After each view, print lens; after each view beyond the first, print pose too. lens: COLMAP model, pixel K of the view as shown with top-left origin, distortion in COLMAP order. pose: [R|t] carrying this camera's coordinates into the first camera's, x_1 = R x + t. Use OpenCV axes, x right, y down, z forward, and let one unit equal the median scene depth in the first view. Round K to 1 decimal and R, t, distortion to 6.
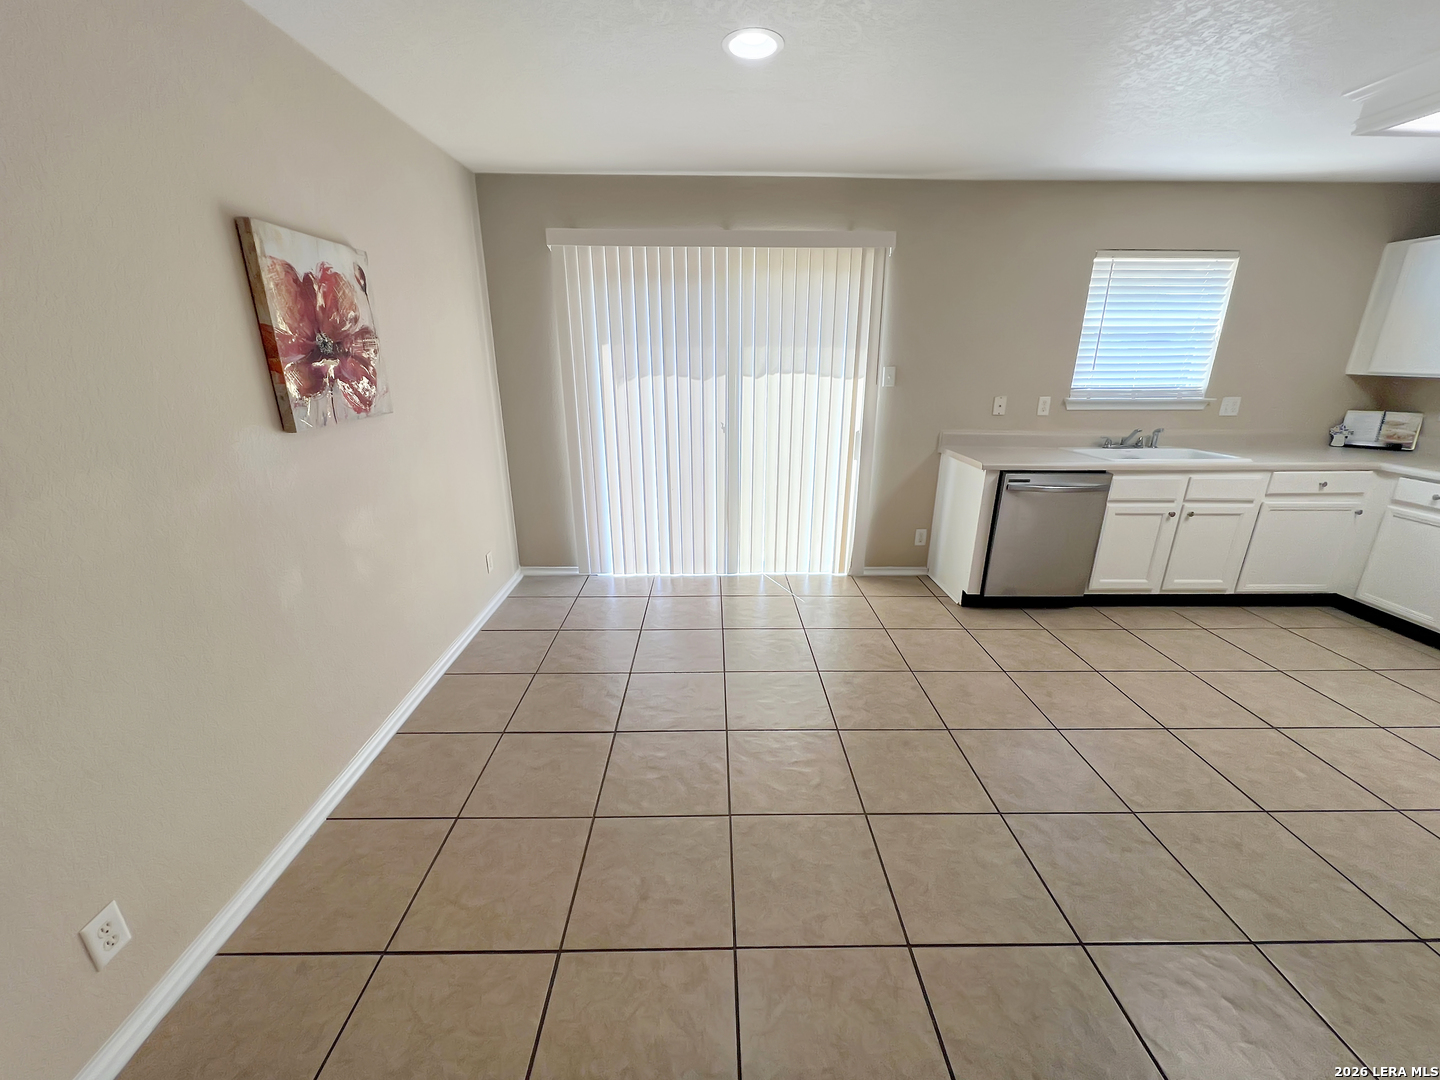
lens RADIAL K [[580.3, 0, 720.2], [0, 580.3, 541.4], [0, 0, 1]] dist [-0.001886, 0.000508]
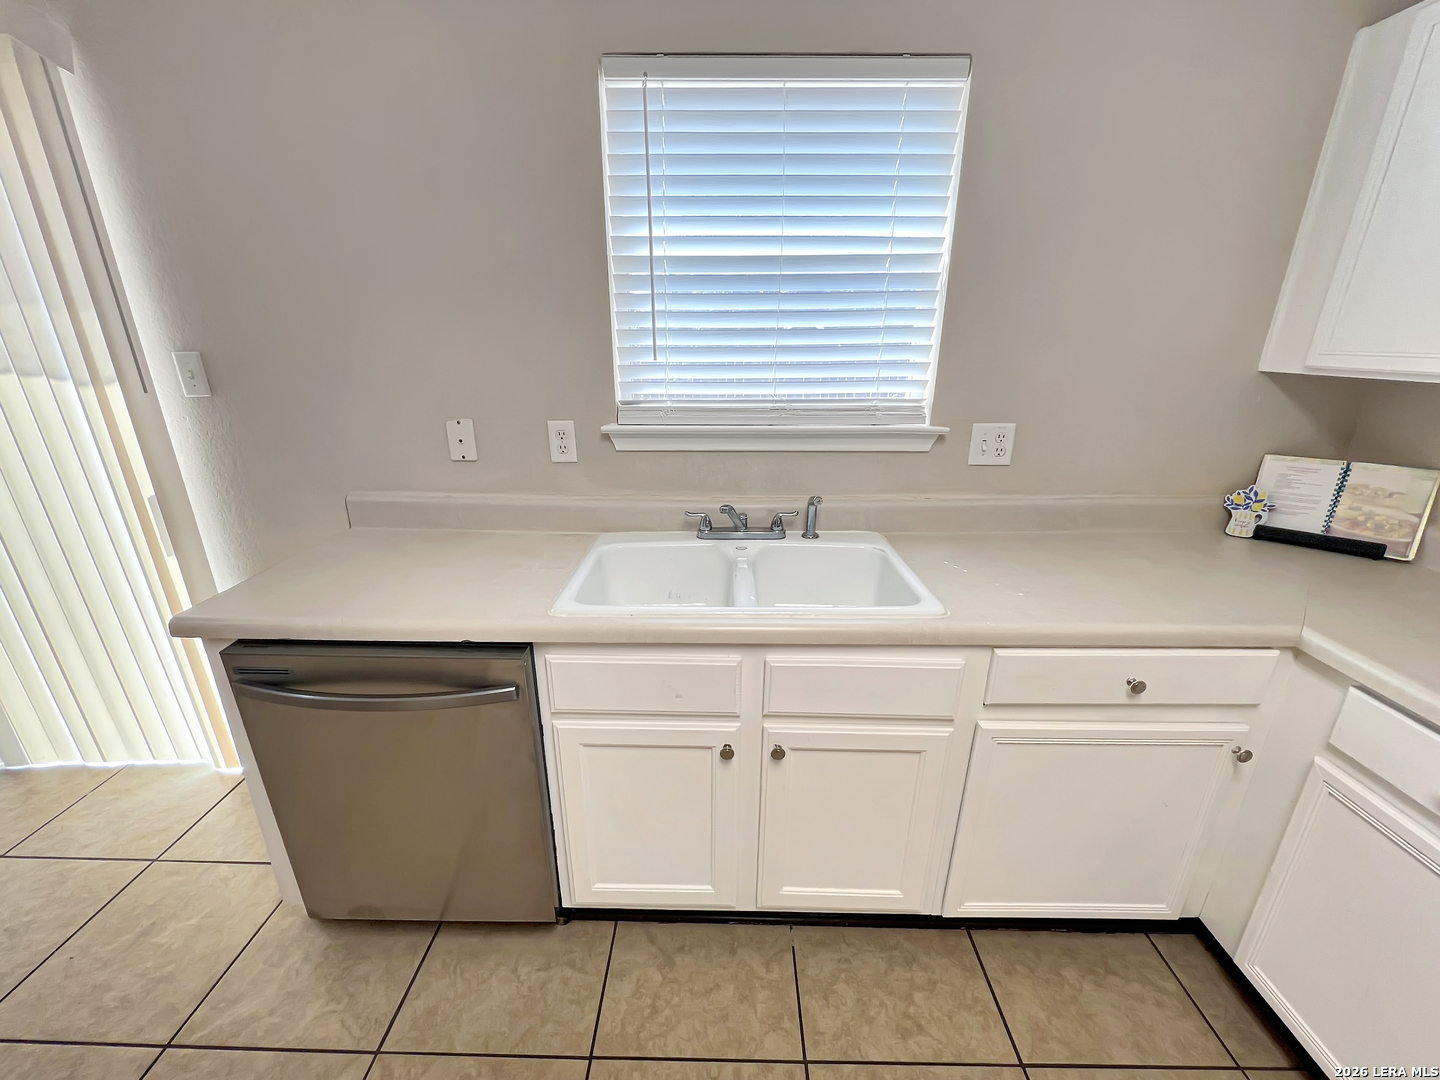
lens RADIAL K [[580.3, 0, 720.2], [0, 580.3, 537.9], [0, 0, 1]] dist [-0.001886, 0.000508]
pose [[0.999528, 0.011046, -0.028657, 1.151813], [-0.010382, 0.999676, 0.023238, -0.284335], [0.028904, -0.022929, 0.999319, 0.924934]]
